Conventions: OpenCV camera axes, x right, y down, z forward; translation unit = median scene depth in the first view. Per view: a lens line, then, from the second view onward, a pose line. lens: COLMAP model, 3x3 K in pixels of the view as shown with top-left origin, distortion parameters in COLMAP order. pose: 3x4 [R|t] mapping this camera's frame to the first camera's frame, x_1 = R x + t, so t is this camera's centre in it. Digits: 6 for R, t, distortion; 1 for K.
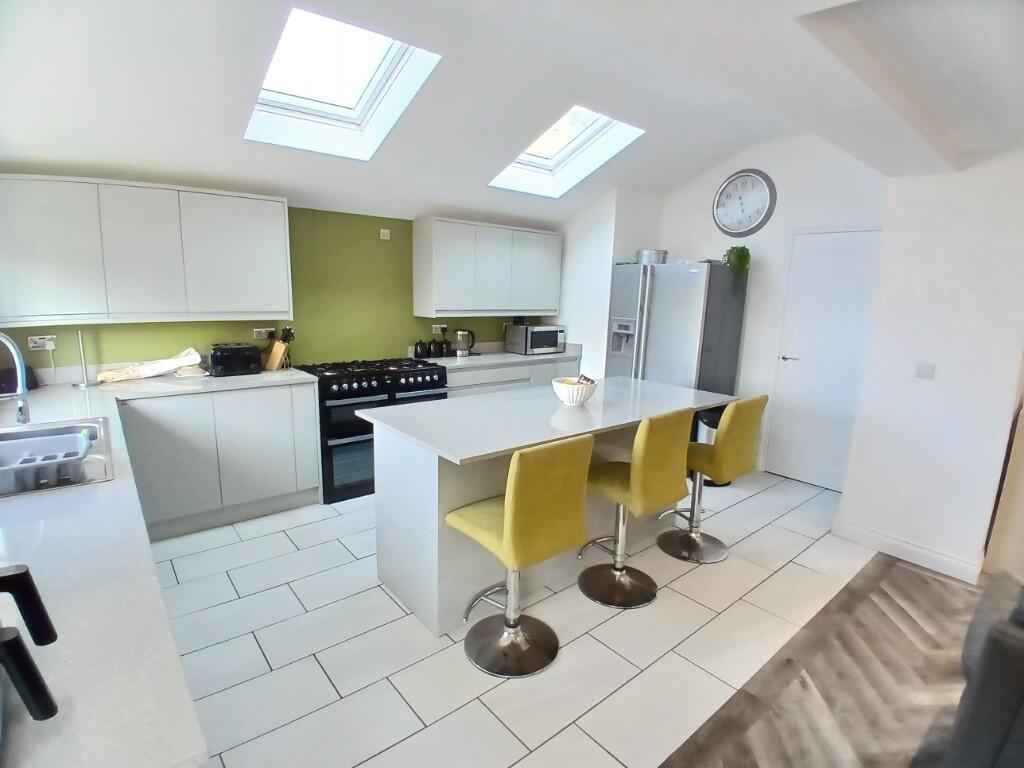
lens RADIAL K [[517.3, 0, 509.0], [0, 517.3, 386.2], [0, 0, 1]] dist [-0.039763, -0.000509]
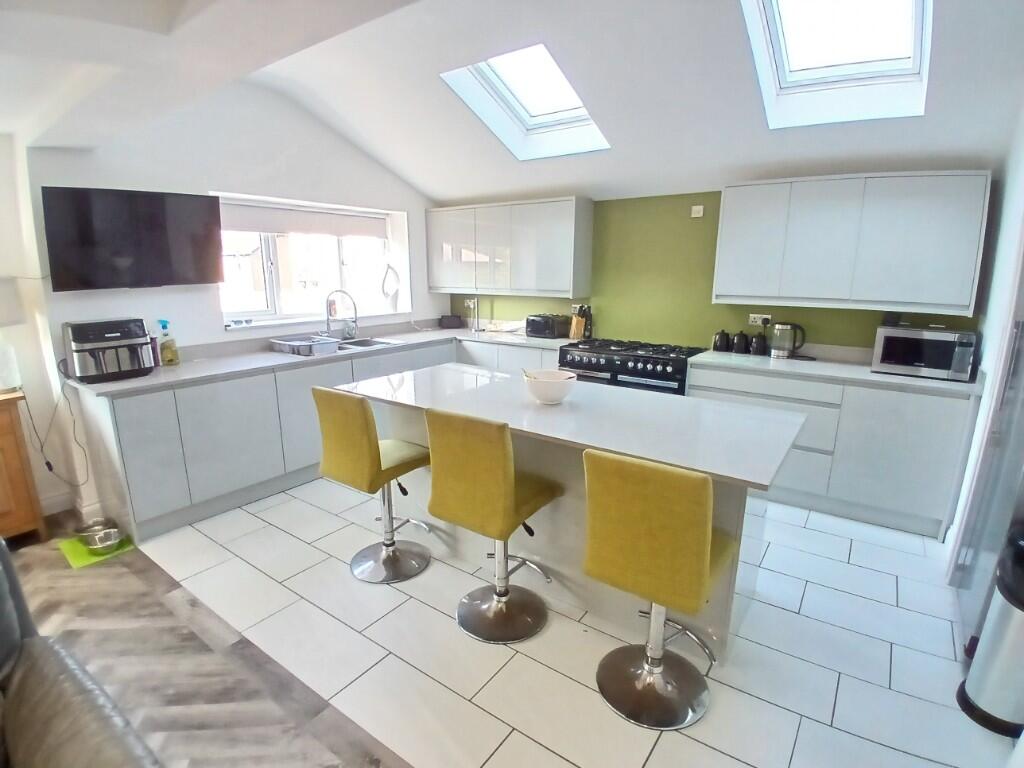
lens RADIAL K [[517.3, 0, 509.0], [0, 517.3, 386.2], [0, 0, 1]] dist [-0.039763, -0.000509]
pose [[0.257430, 0.189466, -0.947540, 0.623859], [-0.169425, 0.974249, 0.148776, -0.071121], [0.951328, 0.122237, 0.282901, 0.471946]]
